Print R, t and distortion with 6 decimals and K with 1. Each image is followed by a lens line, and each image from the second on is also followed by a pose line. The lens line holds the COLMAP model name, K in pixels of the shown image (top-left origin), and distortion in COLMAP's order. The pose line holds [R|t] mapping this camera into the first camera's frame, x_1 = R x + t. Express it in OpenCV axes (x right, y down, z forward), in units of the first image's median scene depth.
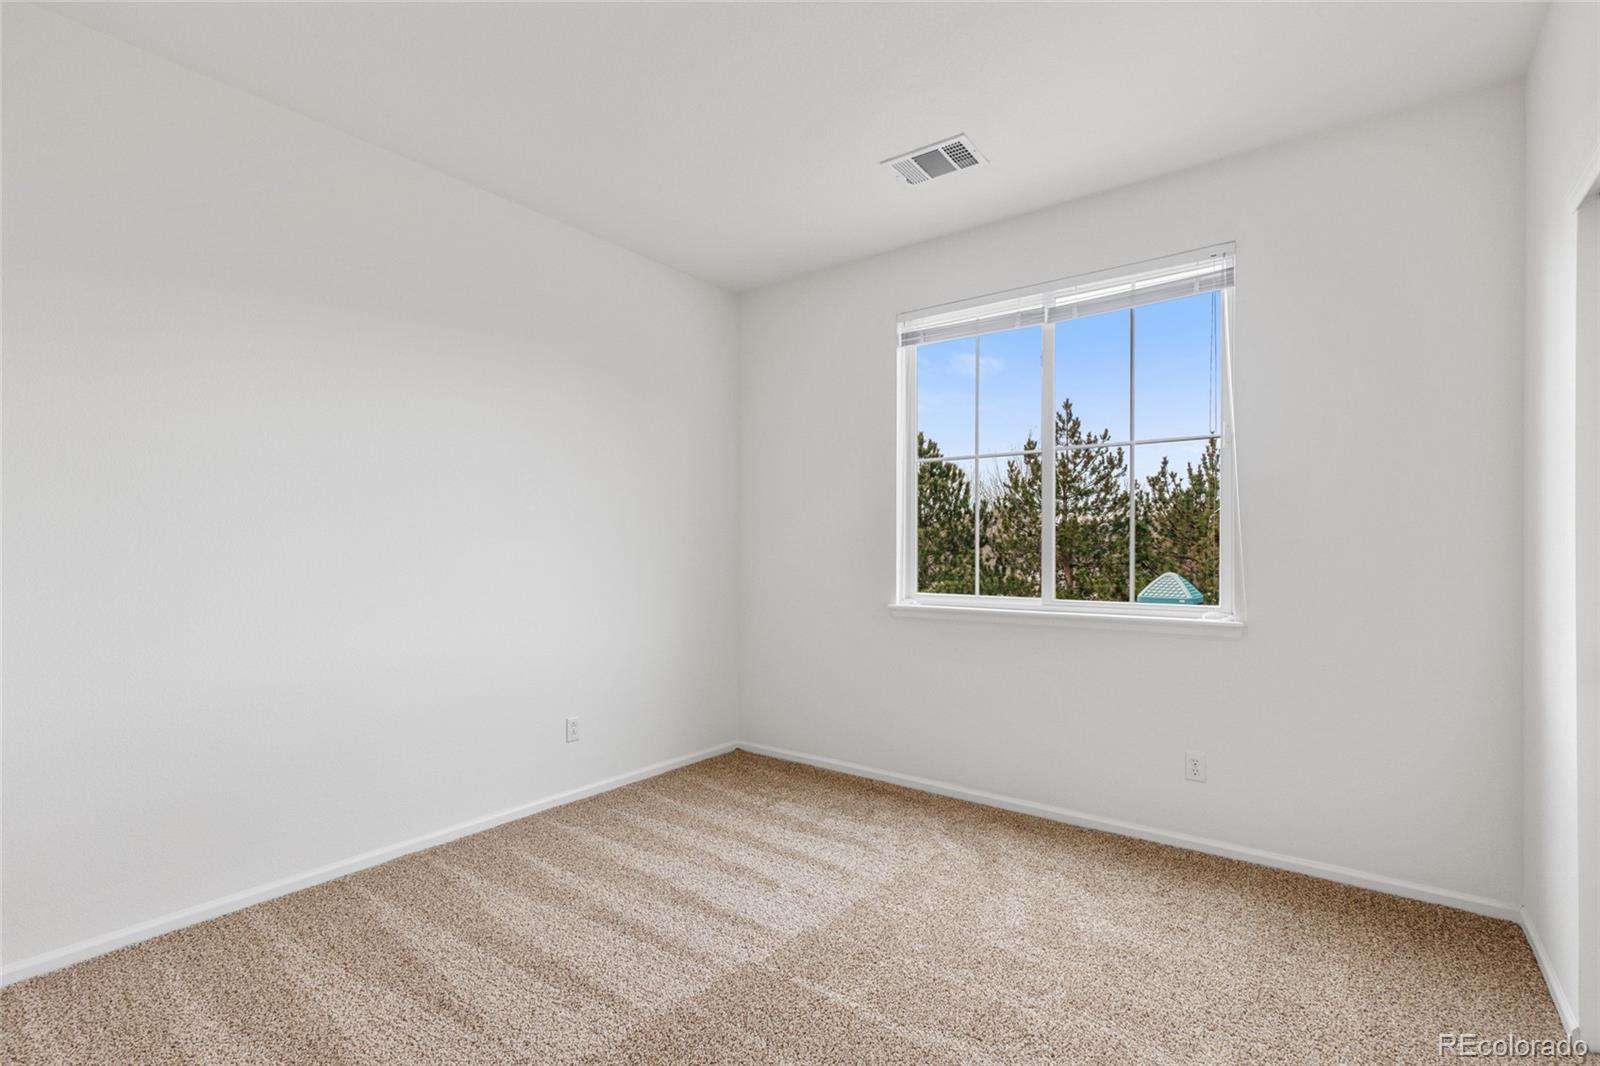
lens RADIAL K [[716.1, 0, 801.6], [0, 716.1, 549.7], [0, 0, 1]] dist [-0.031868, 0.000137]
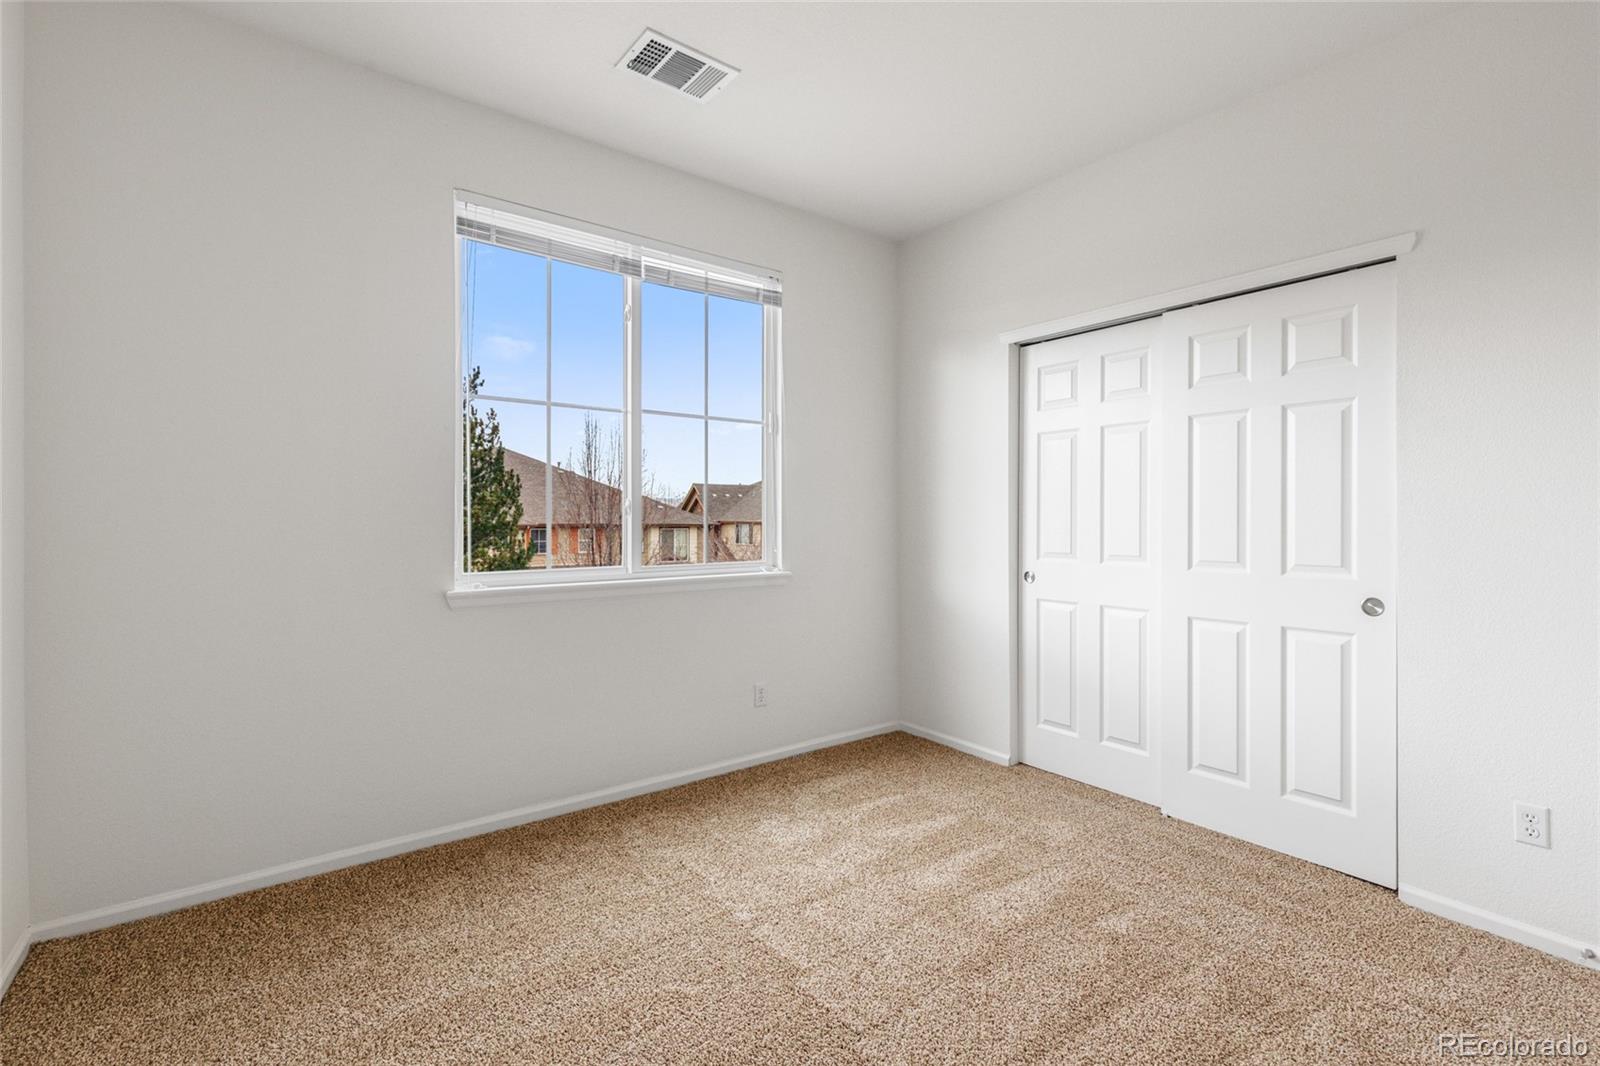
lens RADIAL K [[732.6, 0, 807.2], [0, 732.6, 526.6], [0, 0, 1]] dist [0.004894, 0.000069]
pose [[0.253914, -0.012690, 0.967144, -0.592186], [-0.000599, 0.999912, 0.013278, 0.001820], [-0.967227, -0.003950, 0.253884, 0.563005]]
